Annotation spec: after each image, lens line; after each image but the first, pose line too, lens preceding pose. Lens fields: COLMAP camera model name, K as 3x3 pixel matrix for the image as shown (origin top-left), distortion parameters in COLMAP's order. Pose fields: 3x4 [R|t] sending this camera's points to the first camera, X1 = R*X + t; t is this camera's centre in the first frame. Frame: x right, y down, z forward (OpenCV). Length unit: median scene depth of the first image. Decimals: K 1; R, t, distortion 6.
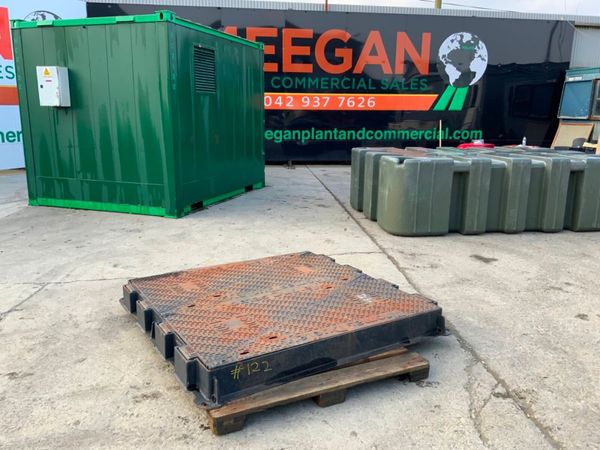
lens RADIAL K [[498.2, 0, 300.7], [0, 498.2, 216.0], [0, 0, 1]] dist [0.062336, -0.128795]
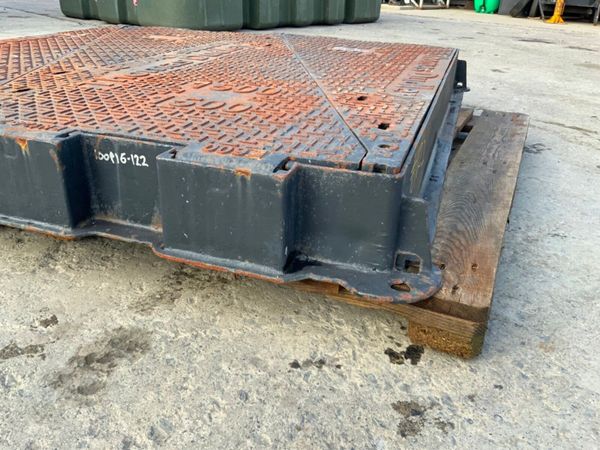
lens RADIAL K [[498.2, 0, 300.7], [0, 498.2, 230.2], [0, 0, 1]] dist [0.062336, -0.128795]
pose [[0.769398, -0.272934, 0.577523, -0.358300], [0.102086, 0.945038, 0.310616, 0.223348], [-0.630559, -0.180030, 0.754973, 0.743431]]
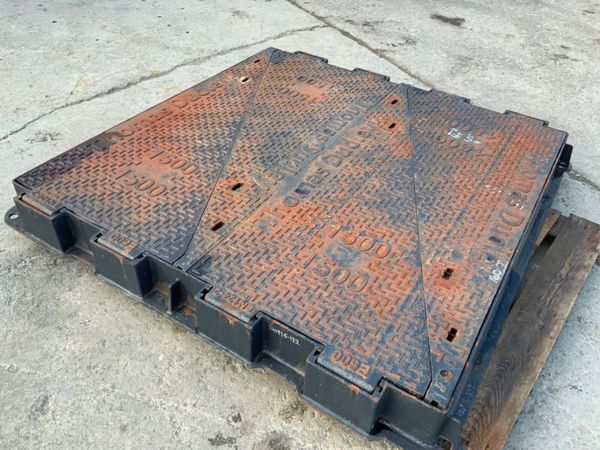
lens RADIAL K [[498.2, 0, 300.4], [0, 498.2, 227.4], [0, 0, 1]] dist [0.062336, -0.128795]
pose [[0.898598, -0.259746, 0.353629, -0.390877], [0.049436, 0.860754, 0.506615, -0.084318], [-0.435978, -0.437762, 0.786313, 0.690855]]
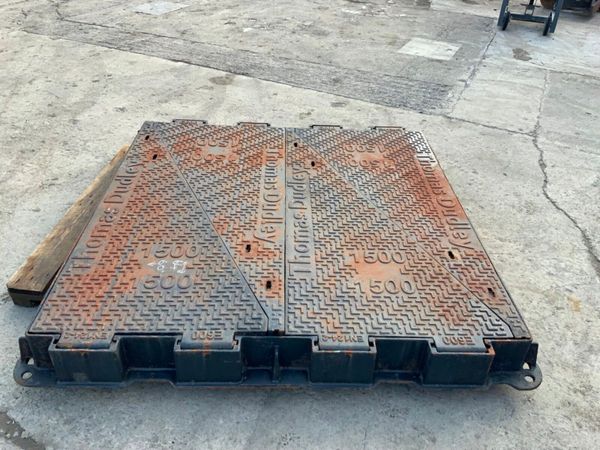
lens RADIAL K [[498.2, 0, 300.4], [0, 498.2, 224.2], [0, 0, 1]] dist [0.062336, -0.128795]
pose [[-0.508001, 0.467160, -0.723669, 0.540922], [-0.216223, 0.744087, 0.632125, -0.304464], [0.833776, 0.477594, -0.276986, 1.583818]]
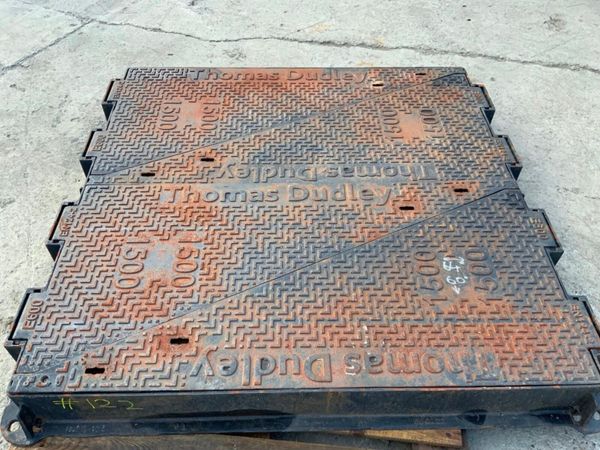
lens RADIAL K [[498.2, 0, 298.9], [0, 498.2, 224.5], [0, 0, 1]] dist [0.062336, -0.128795]
pose [[0.861735, 0.380356, -0.335773, 0.182022], [-0.106748, 0.782912, 0.612906, -0.181188], [0.496003, -0.492319, 0.715265, 0.782089]]
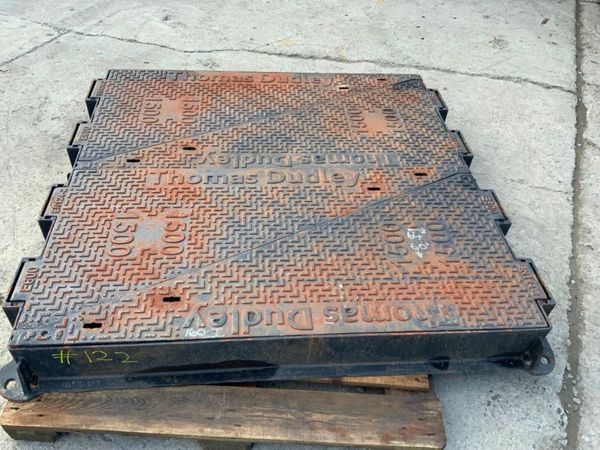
lens RADIAL K [[498.2, 0, 299.3], [0, 498.2, 226.0], [0, 0, 1]] dist [0.062336, -0.128795]
pose [[0.890644, 0.352473, -0.287256, 0.207638], [-0.144672, 0.818583, 0.555870, -0.155233], [0.431072, -0.453524, 0.780060, 0.691779]]
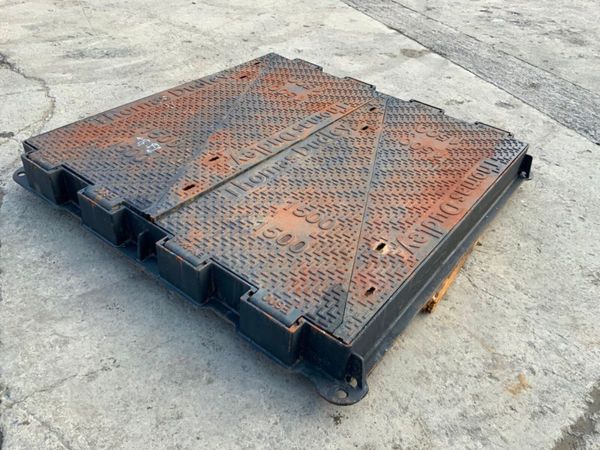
lens RADIAL K [[498.2, 0, 299.6], [0, 498.2, 223.3], [0, 0, 1]] dist [0.062336, -0.128795]
pose [[-0.931678, 0.149769, -0.330977, 0.220483], [-0.155674, 0.658587, 0.736226, -0.326313], [0.328241, 0.737450, -0.590275, 1.906446]]
